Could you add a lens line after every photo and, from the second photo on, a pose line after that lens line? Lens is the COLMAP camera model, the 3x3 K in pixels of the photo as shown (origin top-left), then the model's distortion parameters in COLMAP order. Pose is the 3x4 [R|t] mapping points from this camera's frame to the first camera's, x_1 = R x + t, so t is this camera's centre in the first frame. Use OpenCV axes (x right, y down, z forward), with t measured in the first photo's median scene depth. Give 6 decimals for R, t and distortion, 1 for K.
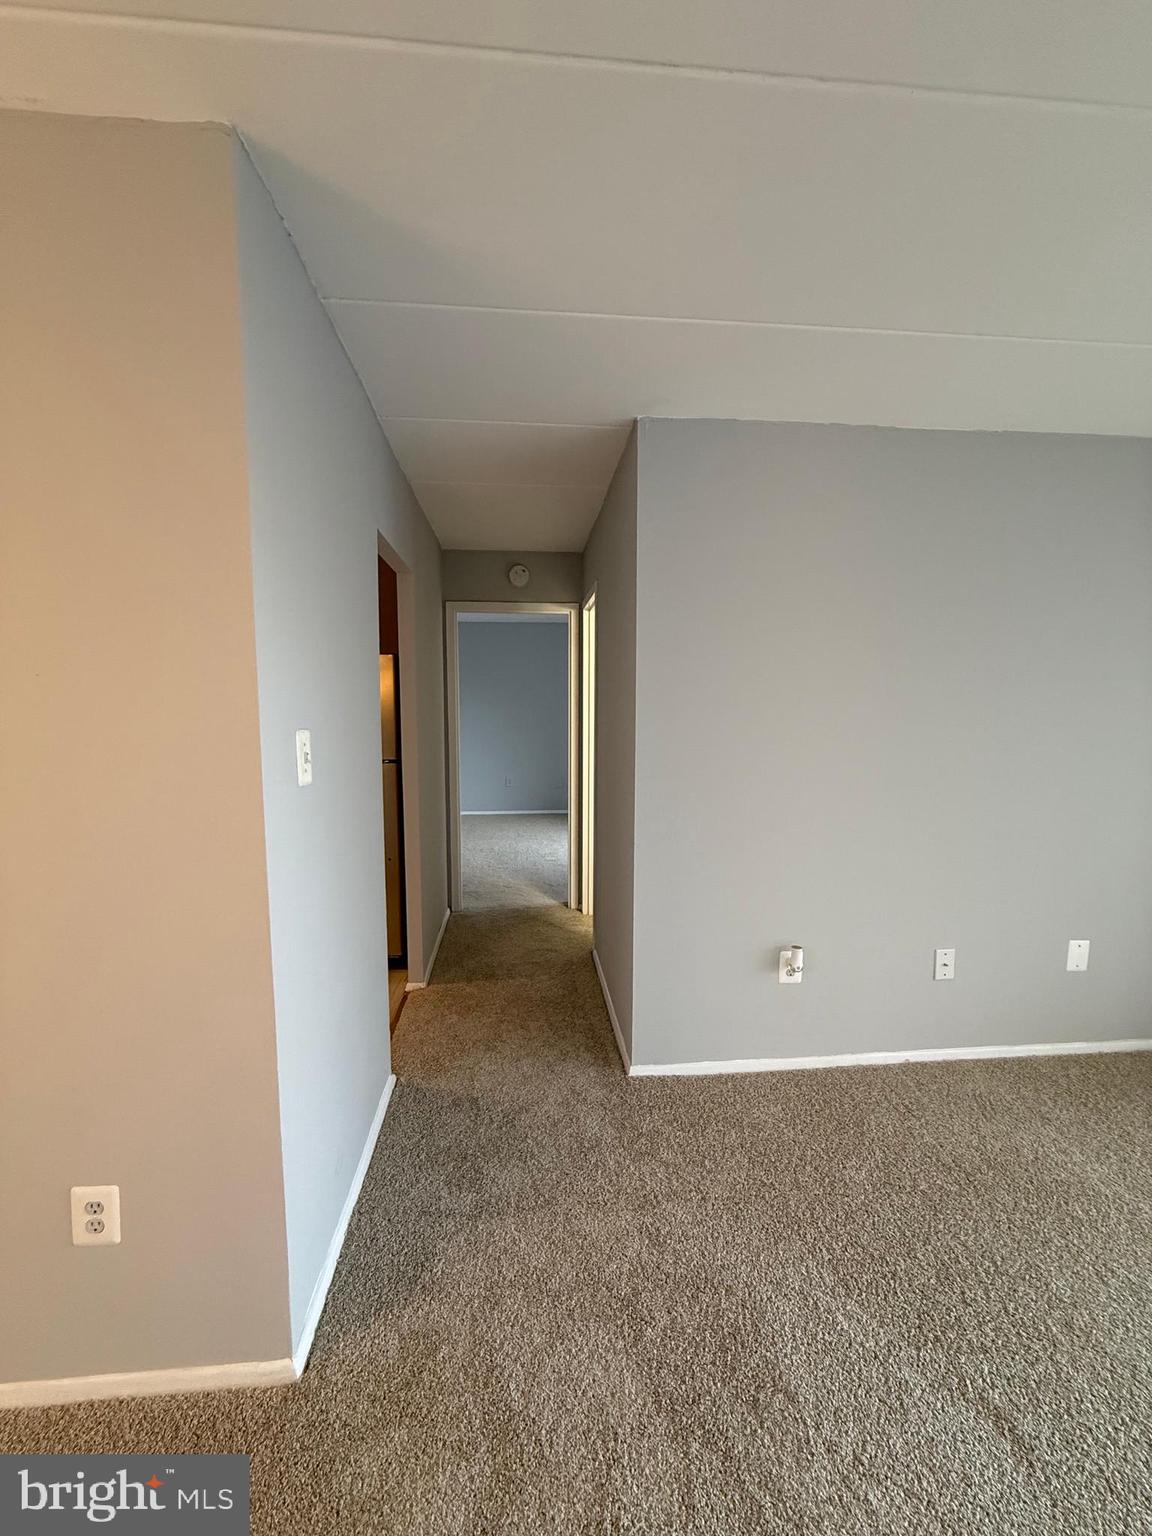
lens RADIAL K [[610.5, 0, 575.8], [0, 610.5, 764.4], [0, 0, 1]] dist [-0.000823, 0.000116]
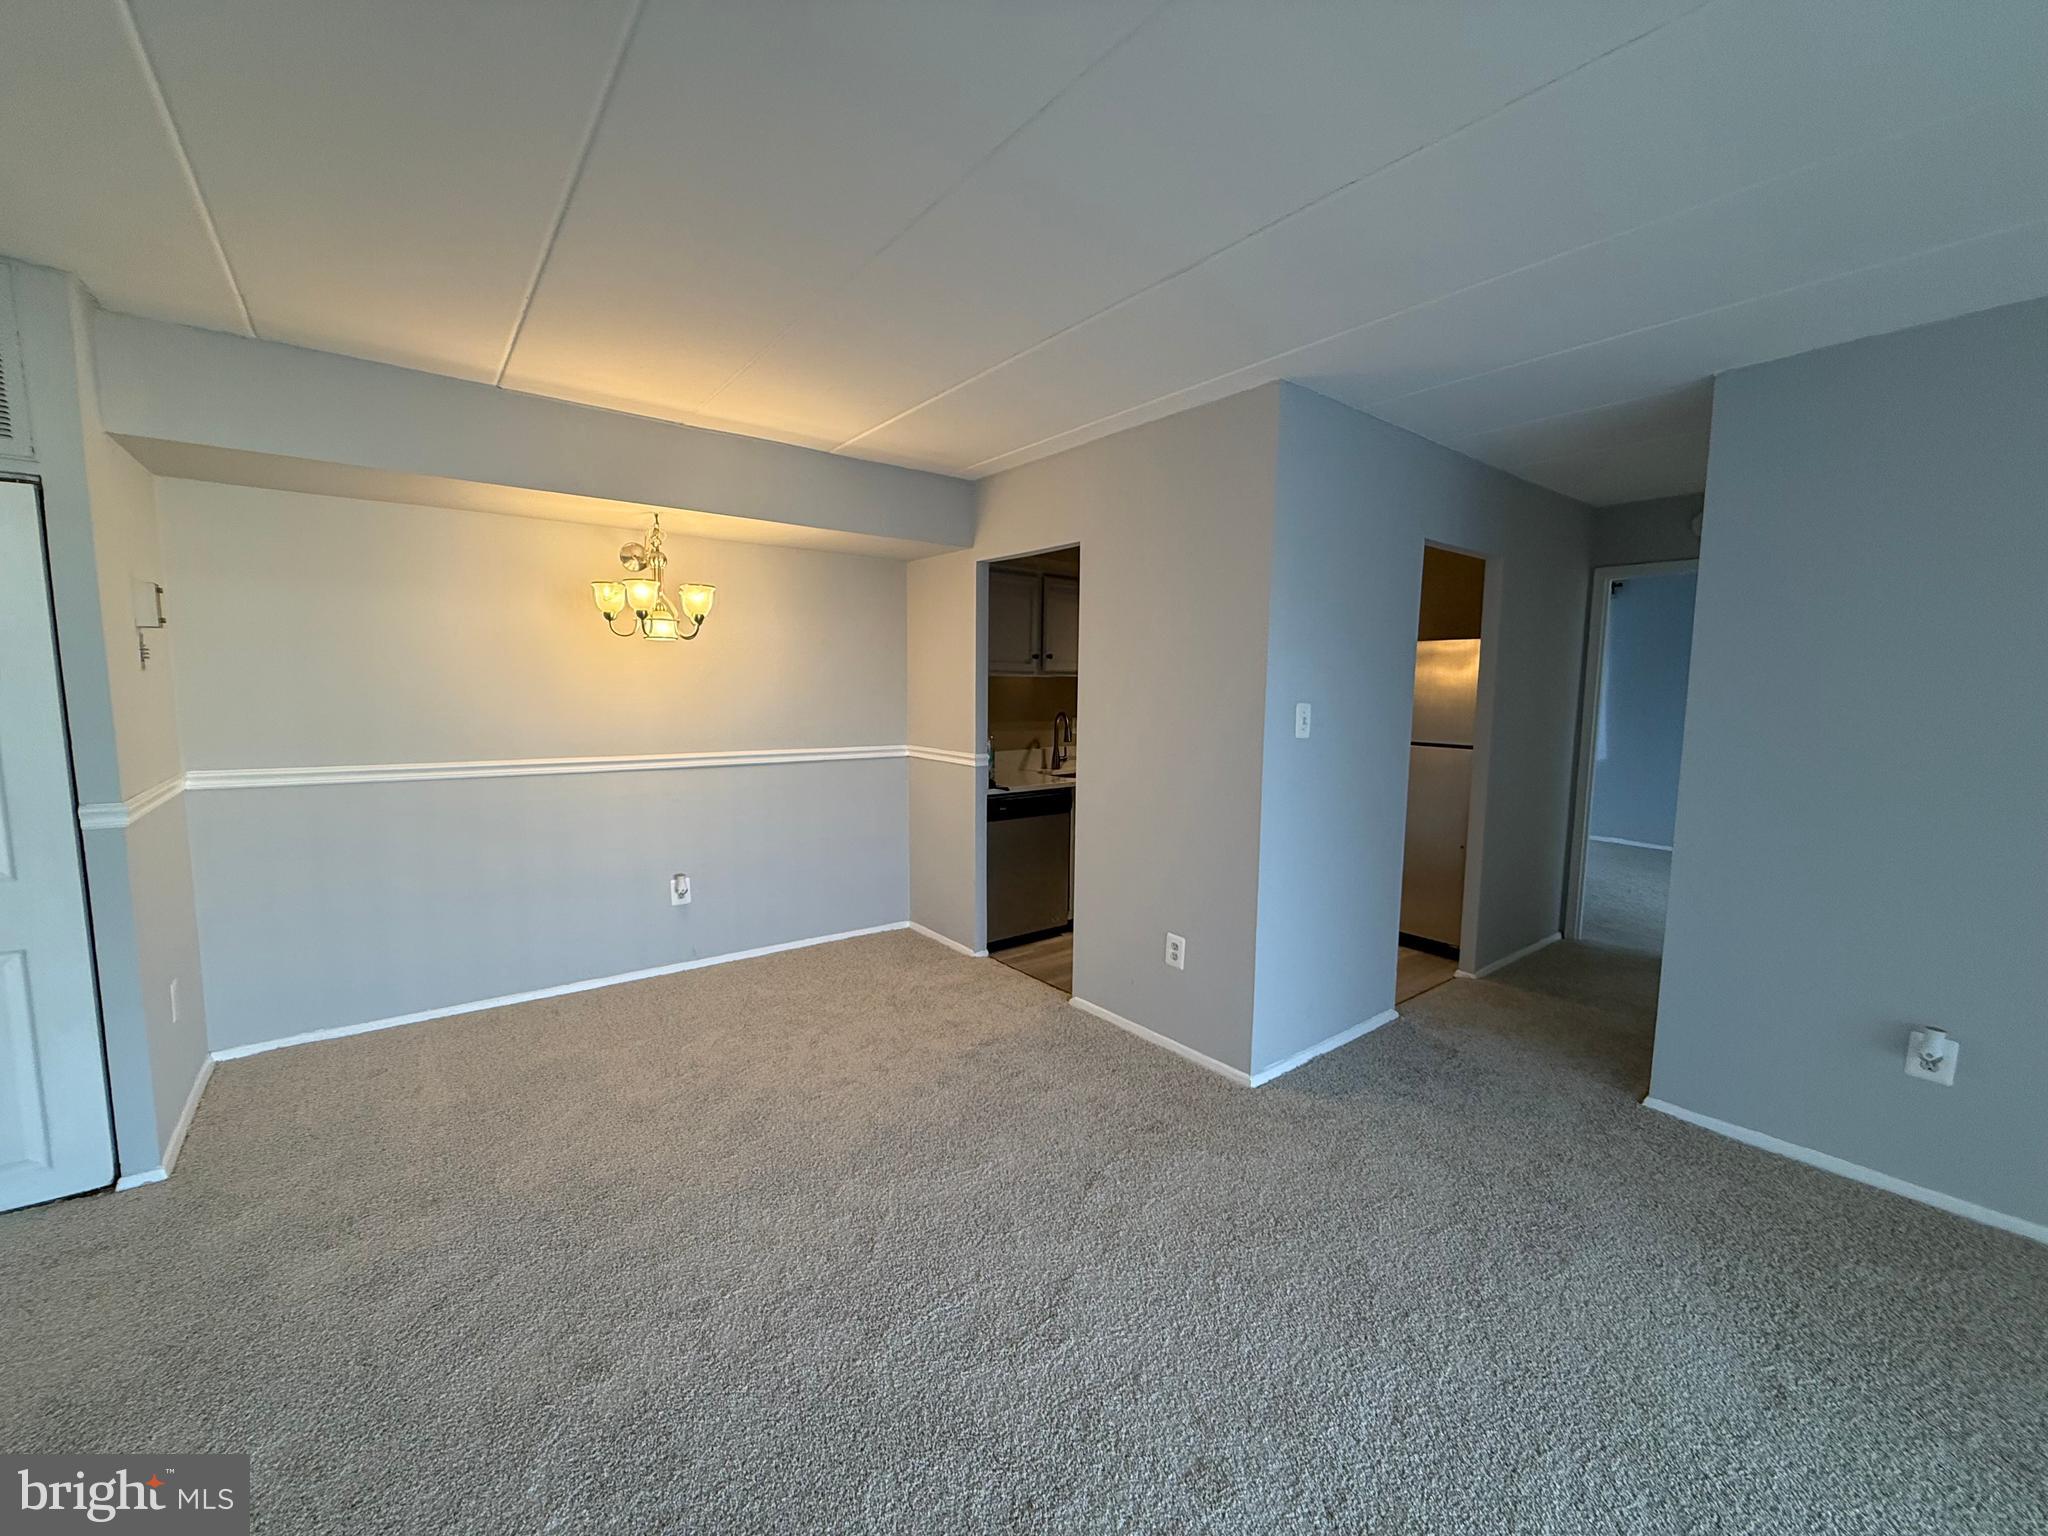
lens RADIAL K [[814.0, 0, 1020.3], [0, 814.0, 772.2], [0, 0, 1]] dist [-0.000823, 0.000116]
pose [[0.539363, 0.093350, -0.836883, 0.588901], [-0.092316, 0.994401, 0.051424, 0.050549], [0.836998, 0.049522, 0.544961, -0.471830]]
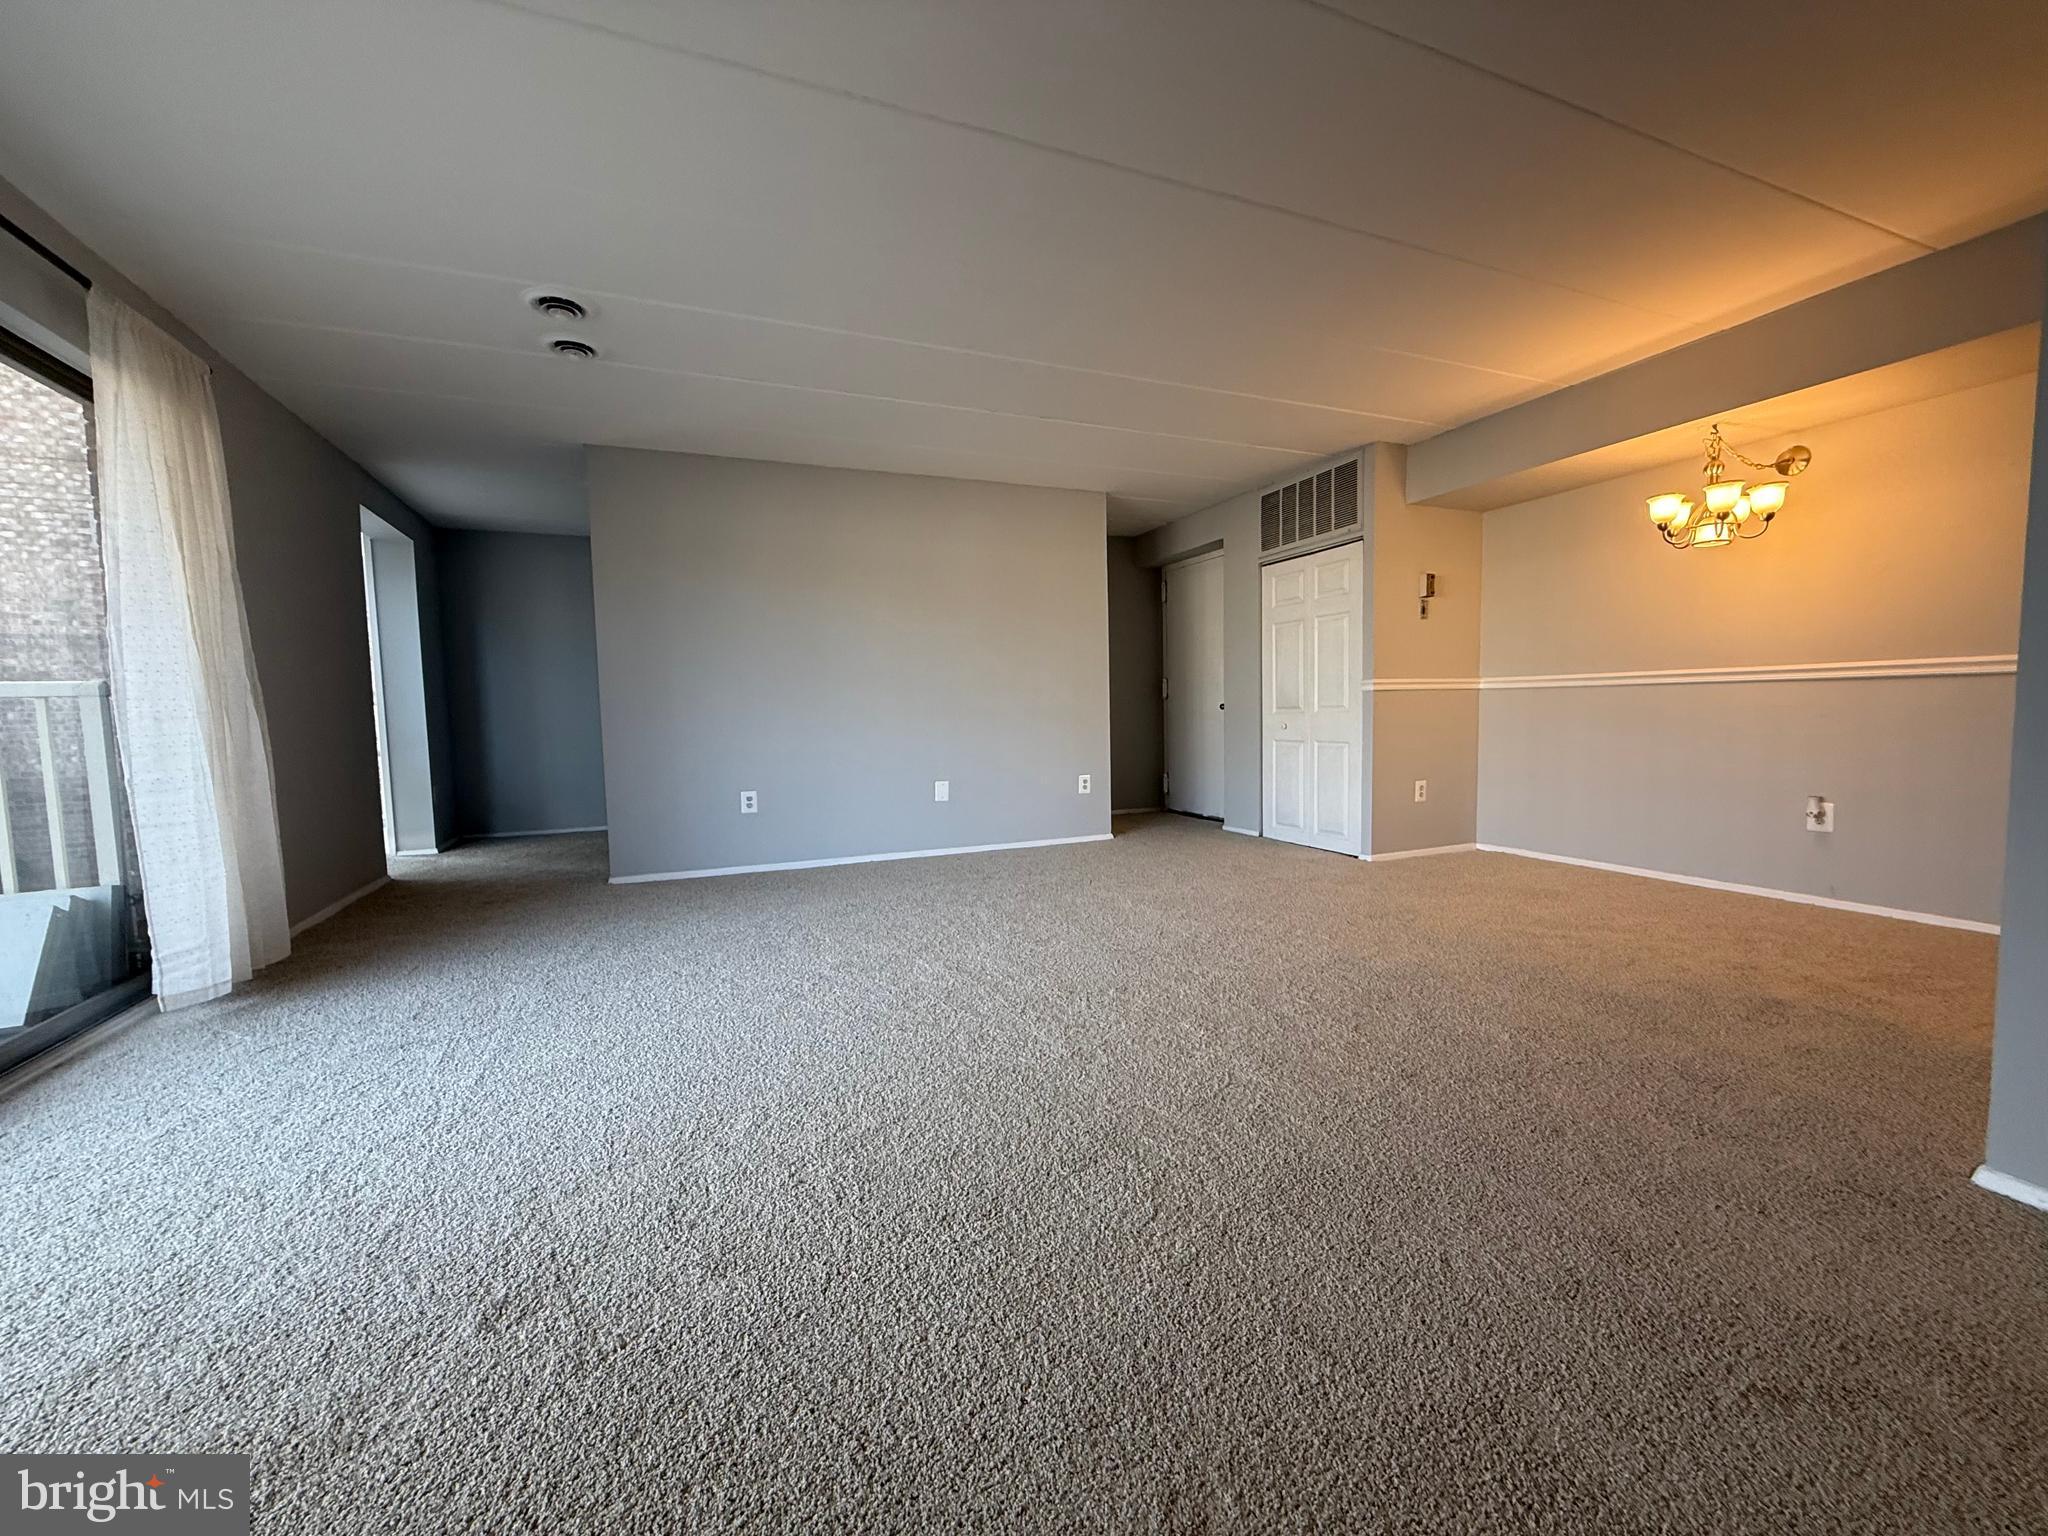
lens RADIAL K [[814.0, 0, 1001.9], [0, 814.0, 771.4], [0, 0, 1]] dist [-0.000823, 0.000116]
pose [[-0.955497, 0.042043, -0.291989, 0.753799], [-0.009062, 0.985142, 0.171504, 0.119452], [0.294861, 0.166518, -0.940919, 0.952235]]
